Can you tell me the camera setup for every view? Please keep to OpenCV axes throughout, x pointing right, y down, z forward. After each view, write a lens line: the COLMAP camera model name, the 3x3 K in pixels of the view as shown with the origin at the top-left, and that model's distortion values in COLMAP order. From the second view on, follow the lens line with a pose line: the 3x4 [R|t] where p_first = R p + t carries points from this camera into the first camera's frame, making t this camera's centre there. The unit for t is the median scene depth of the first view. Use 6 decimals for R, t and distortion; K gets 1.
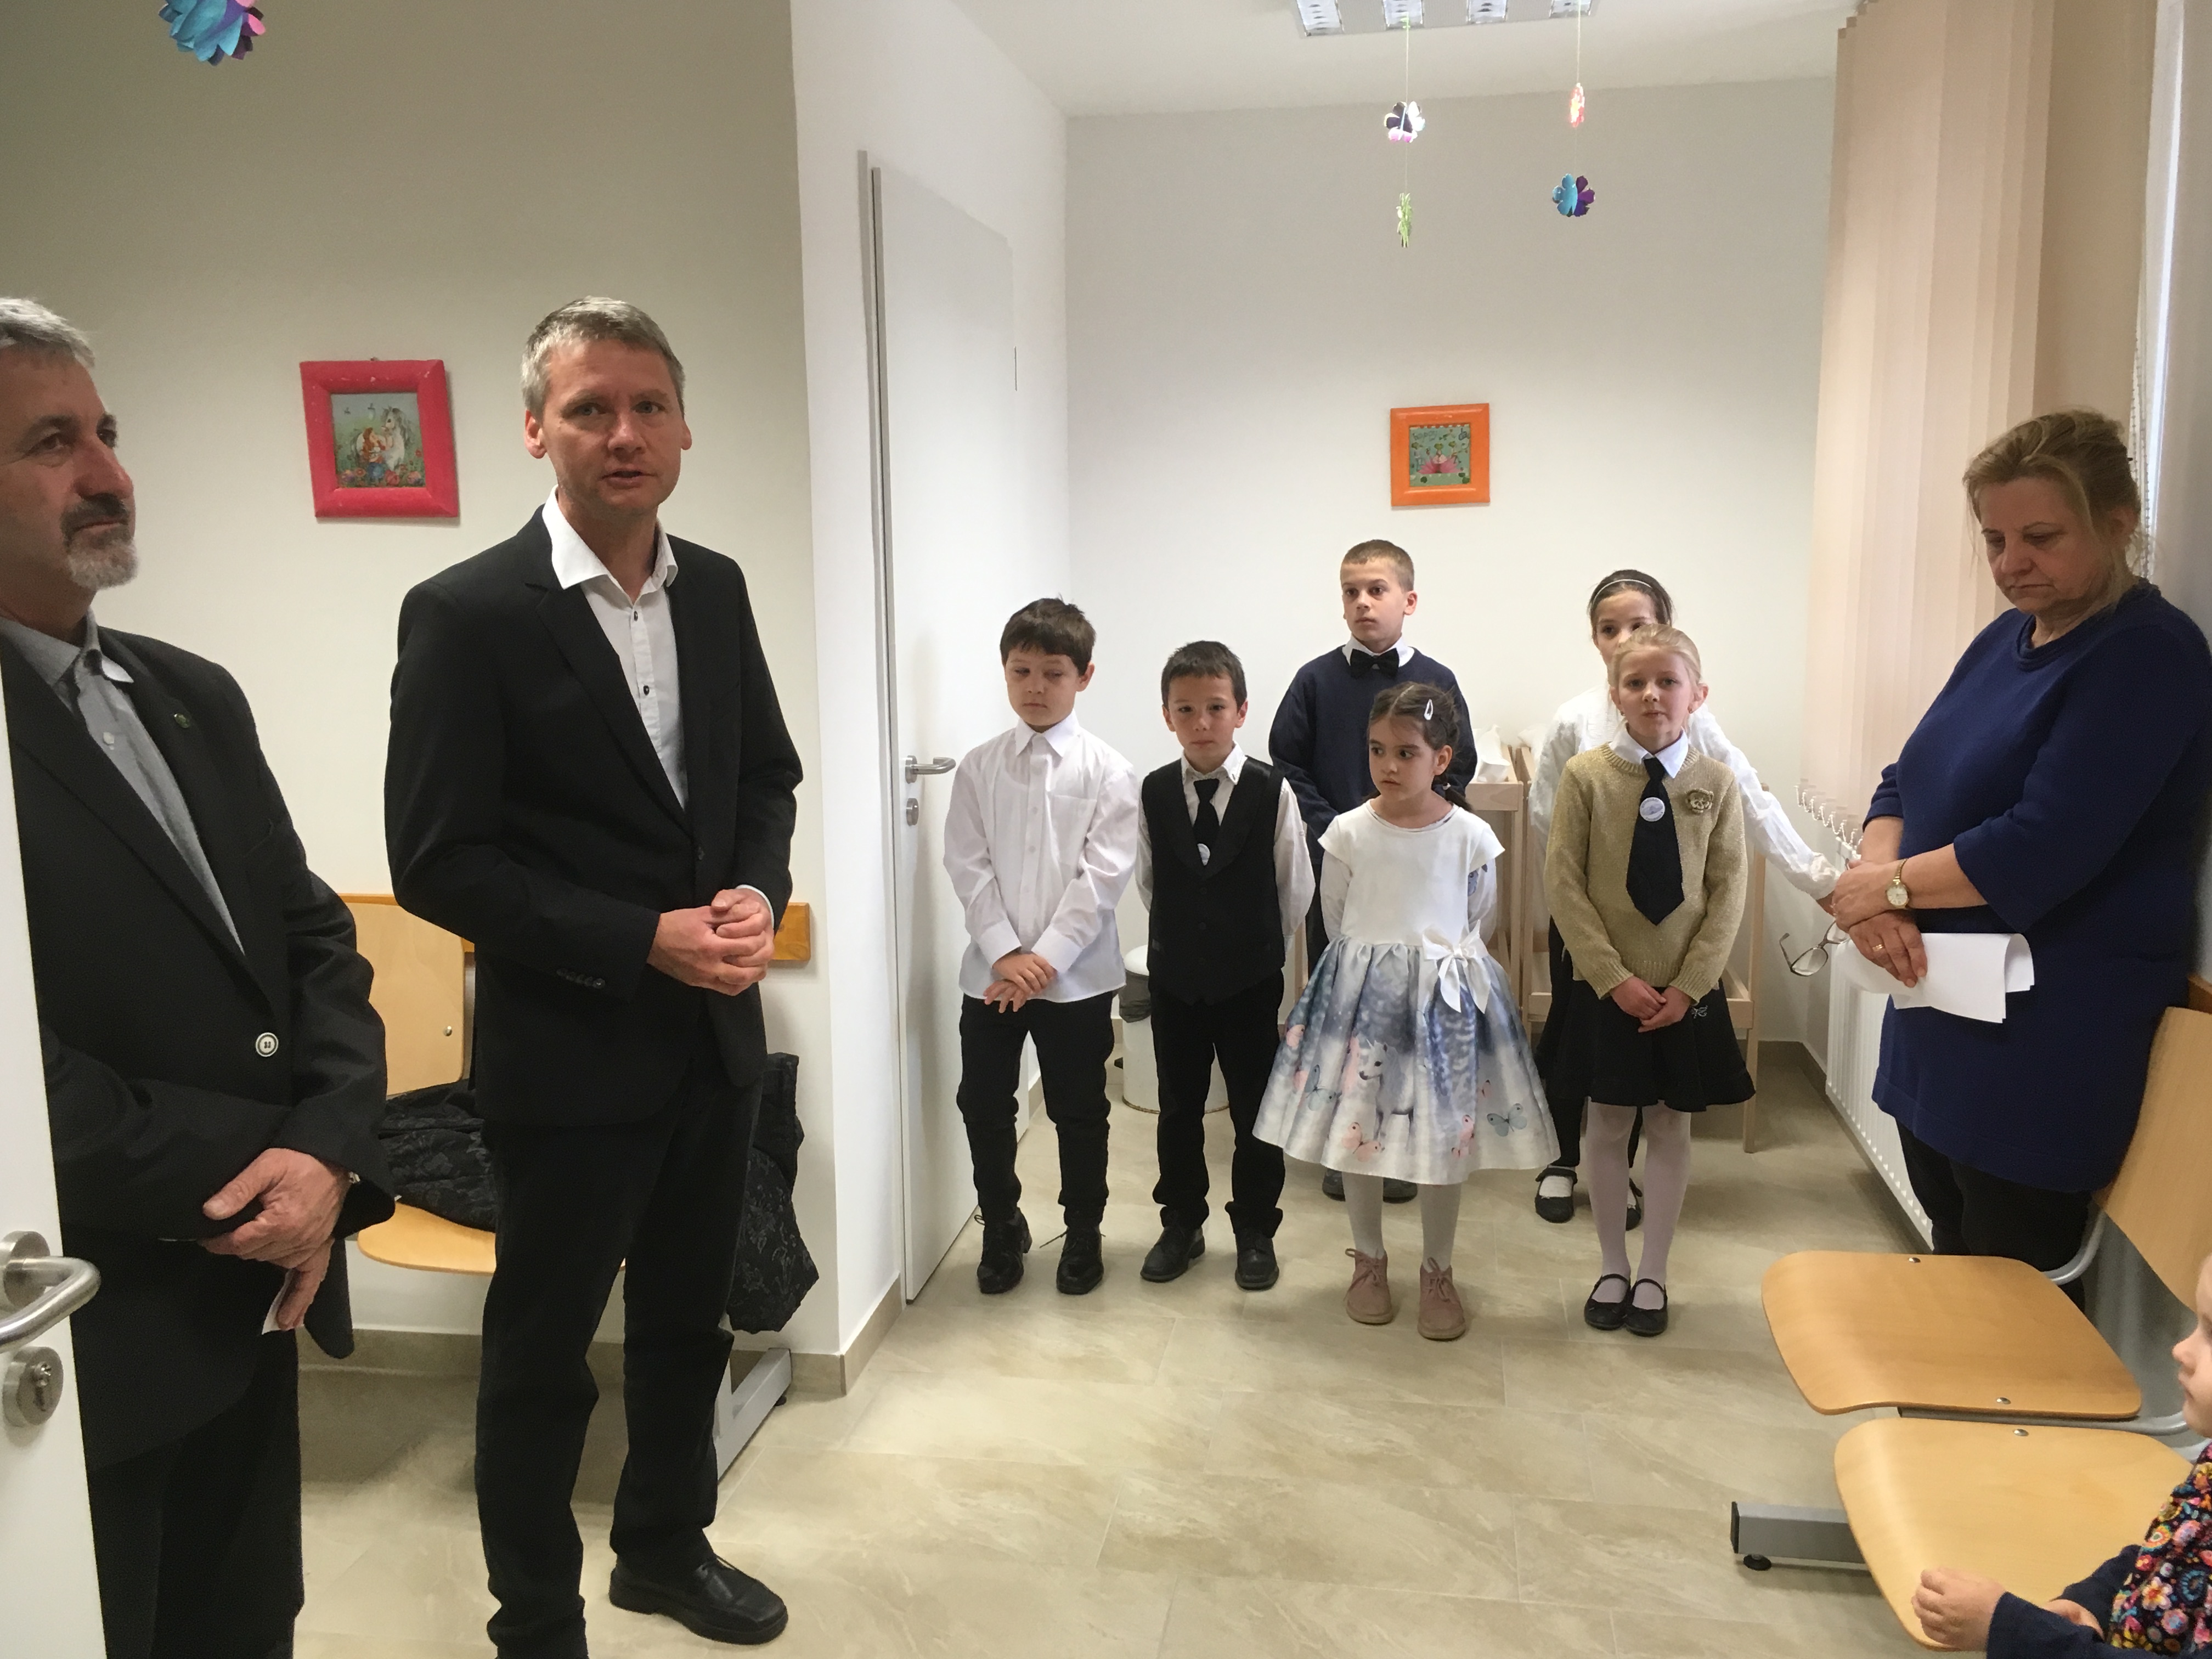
lens RADIAL K [[2065.9, 0, 1109.5], [0, 2065.9, 829.7], [0, 0, 1]] dist [0.050377, -0.022906]
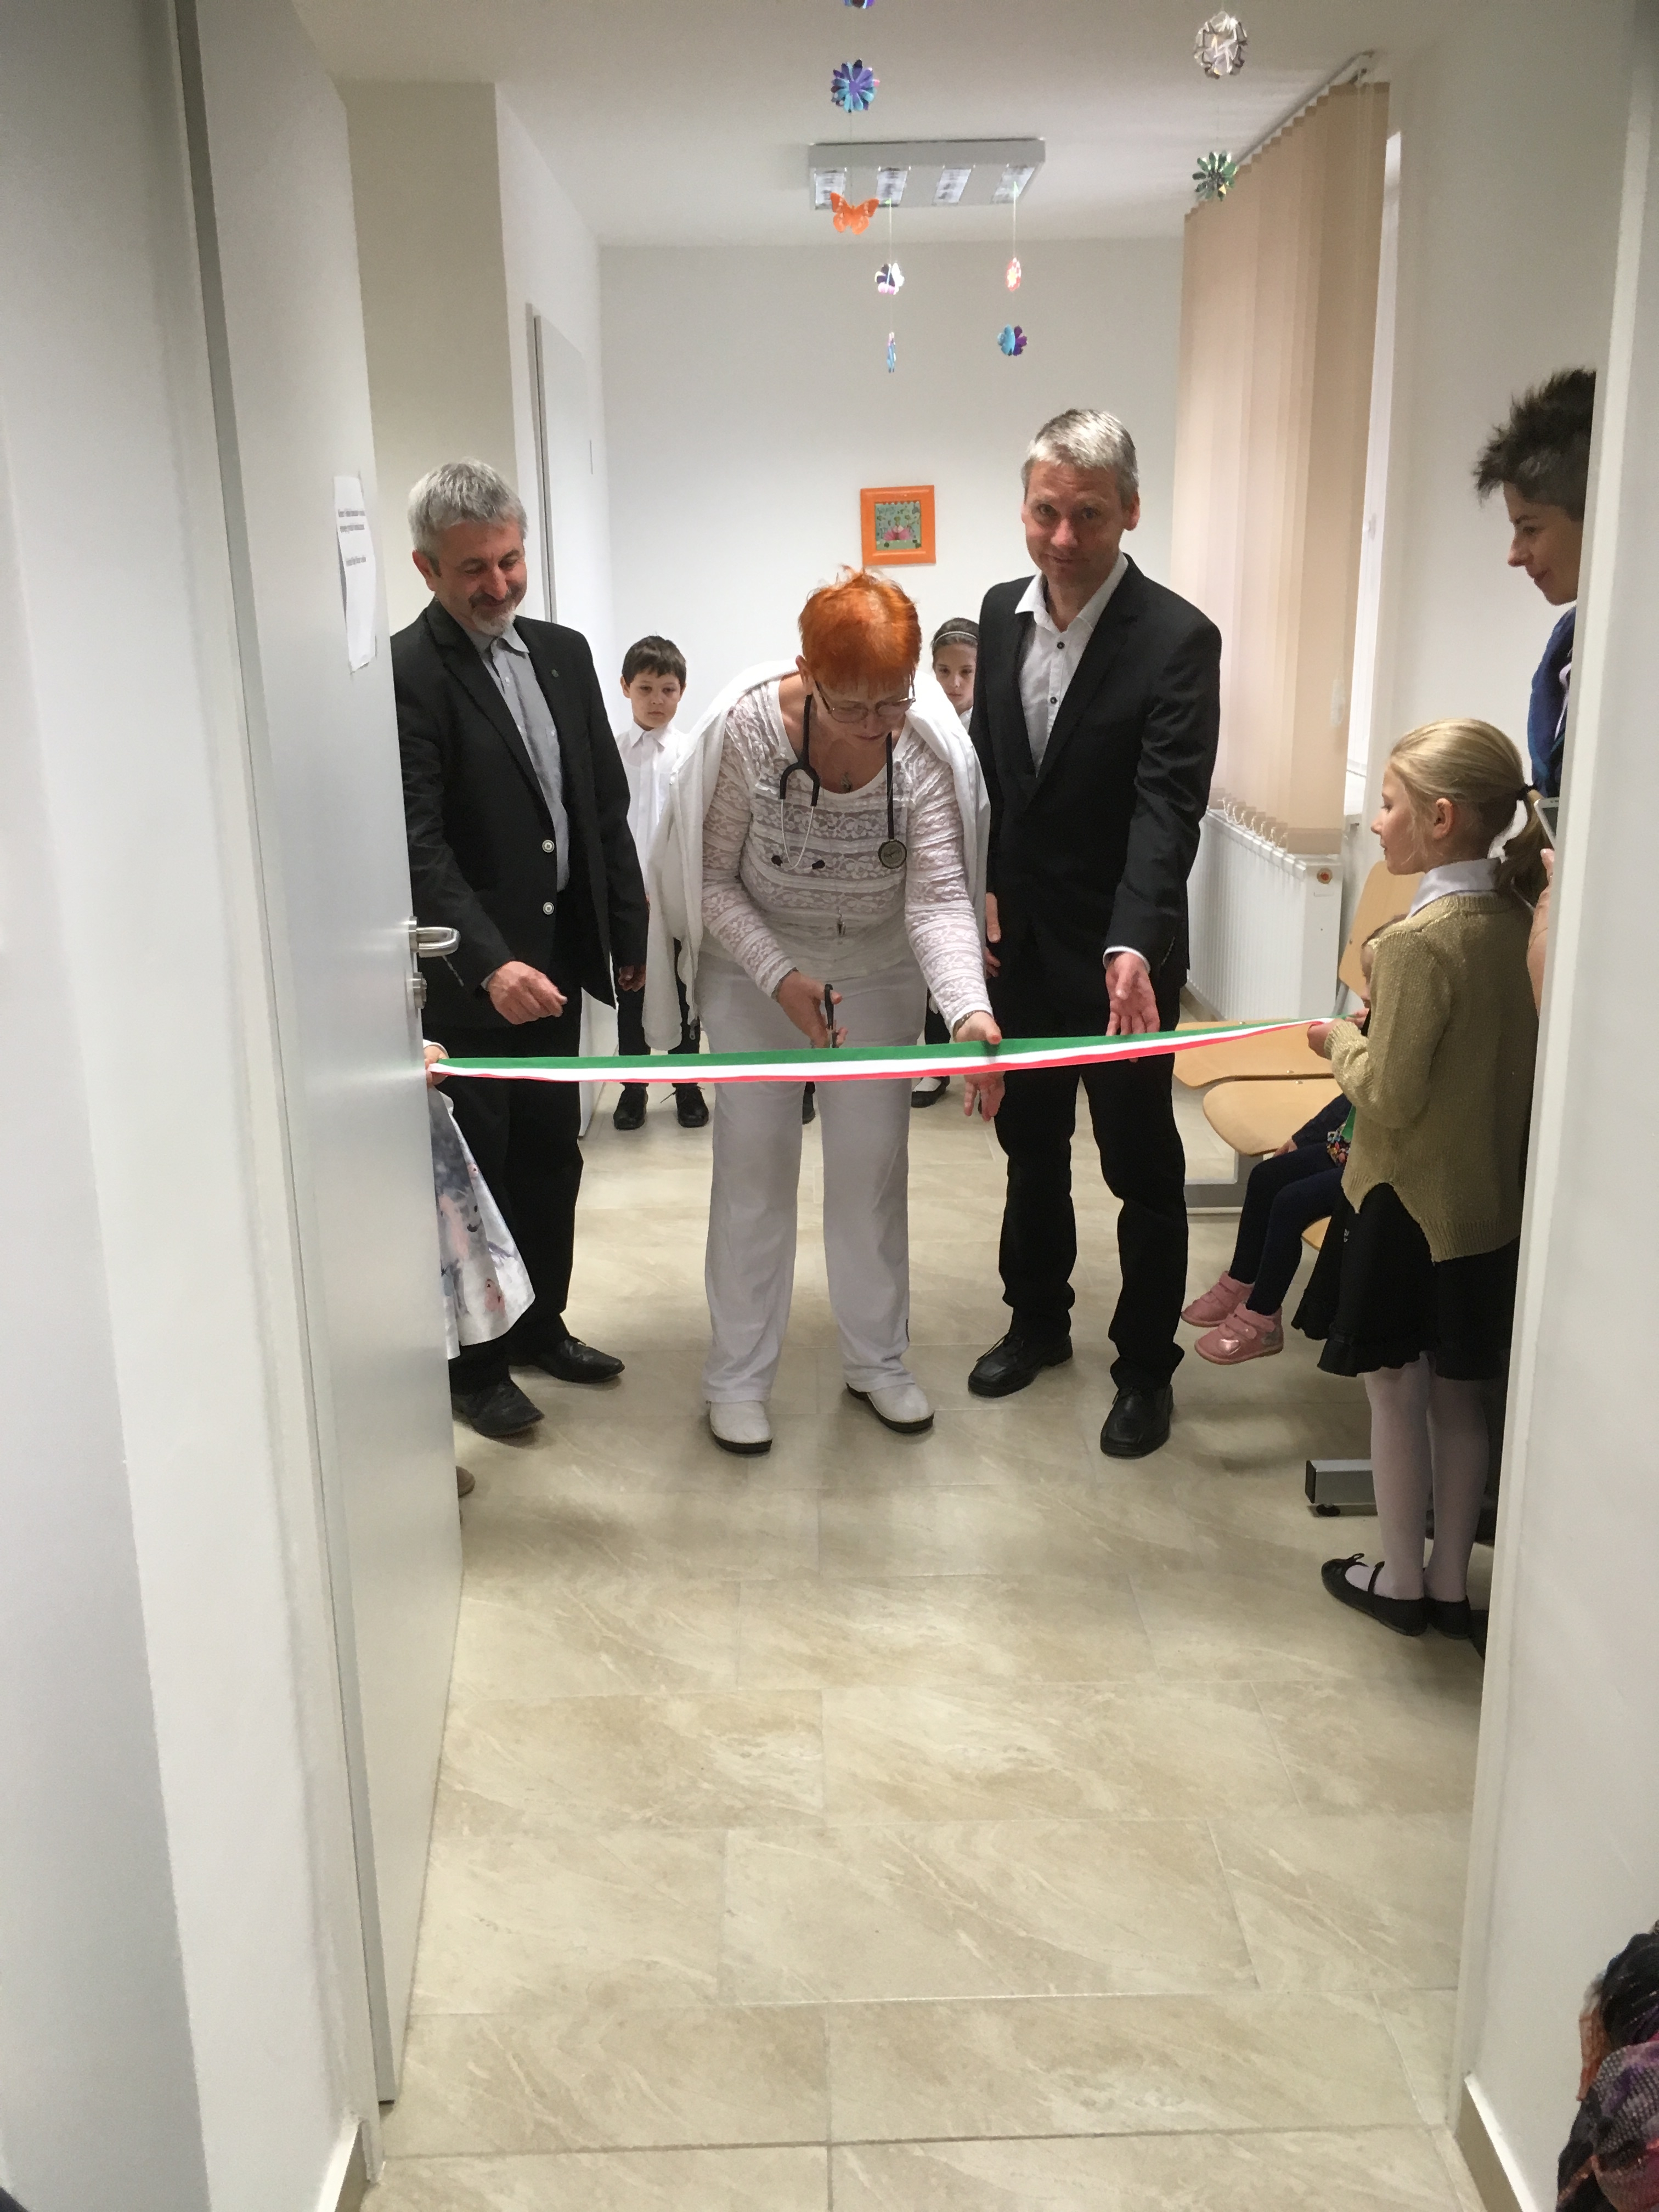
lens RADIAL K [[1855.9, 0, 830.3], [0, 1855.9, 1104.8], [0, 0, 1]] dist [0.061448, -0.079258]
pose [[0.986154, -0.045351, 0.159512, -0.120558], [0.024499, 0.991167, 0.130340, 0.040585], [-0.164014, -0.124628, 0.978554, -0.280269]]
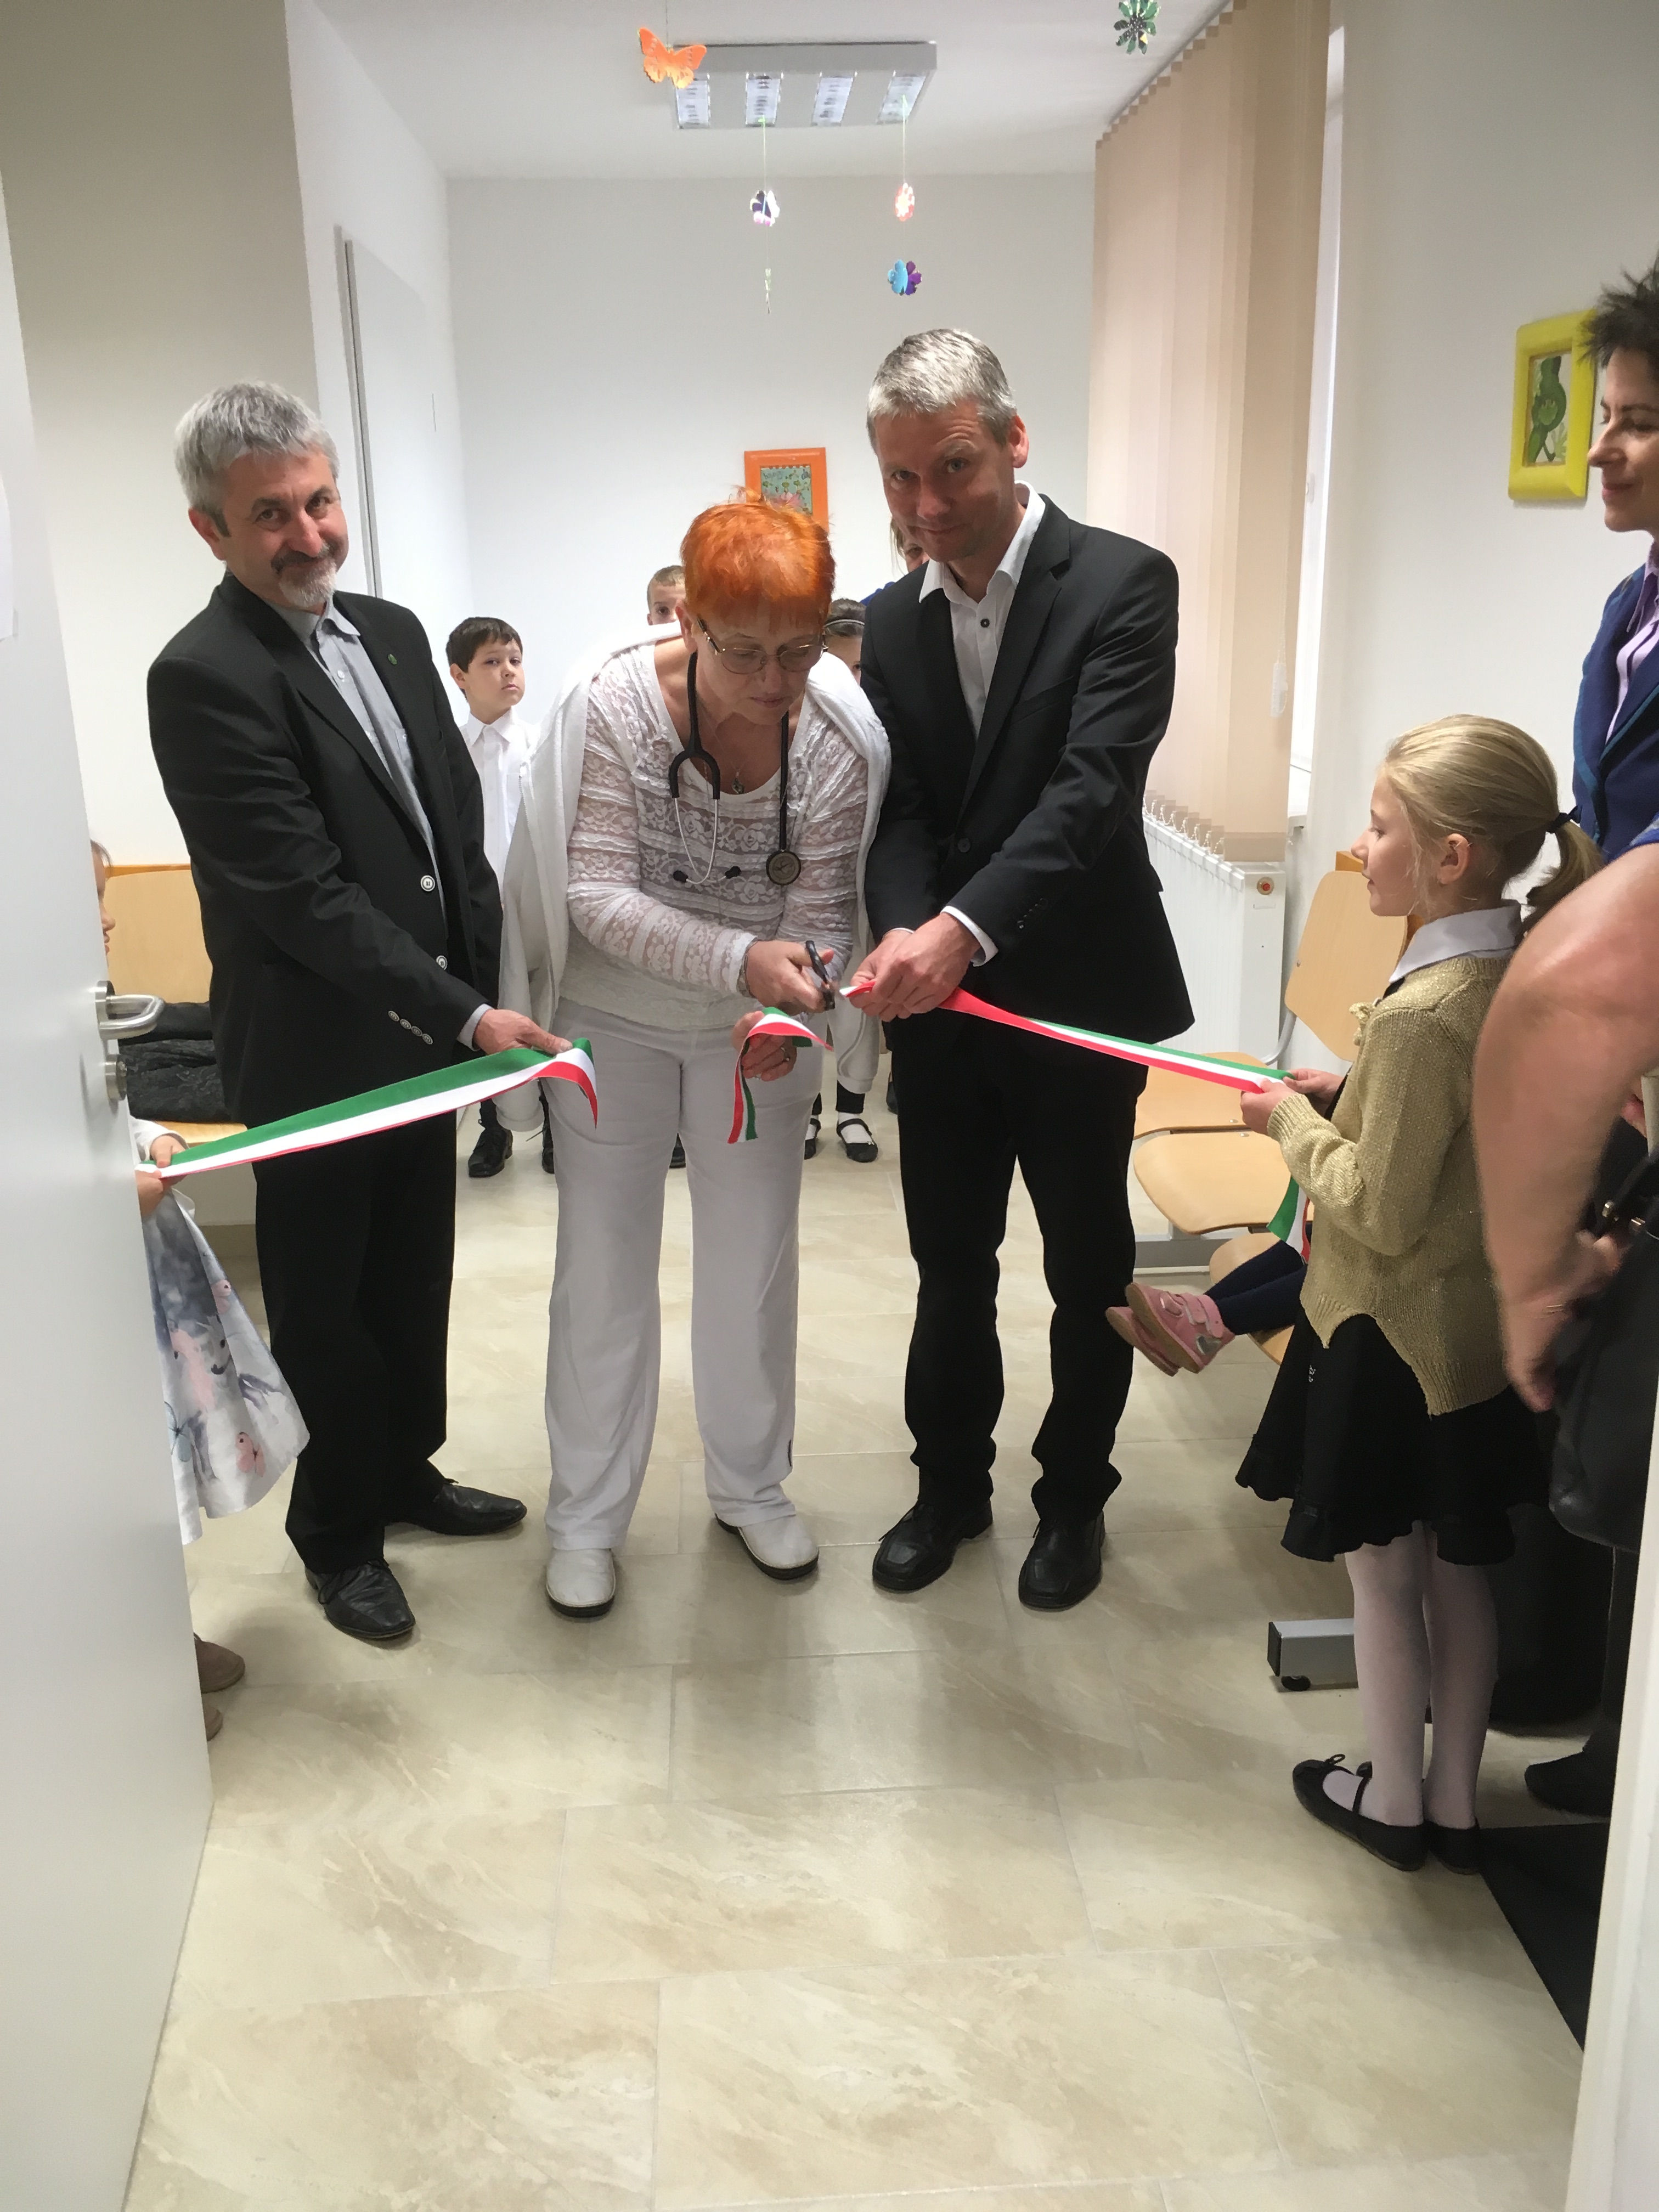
lens RADIAL K [[1890.8, 0, 859.2], [0, 1890.8, 1080.8], [0, 0, 1]] dist [0.073408, -0.109577]
pose [[0.974800, -0.058199, 0.215355, -0.074253], [0.031363, 0.991535, 0.125996, 0.025748], [-0.220864, -0.116066, 0.968374, -0.151134]]
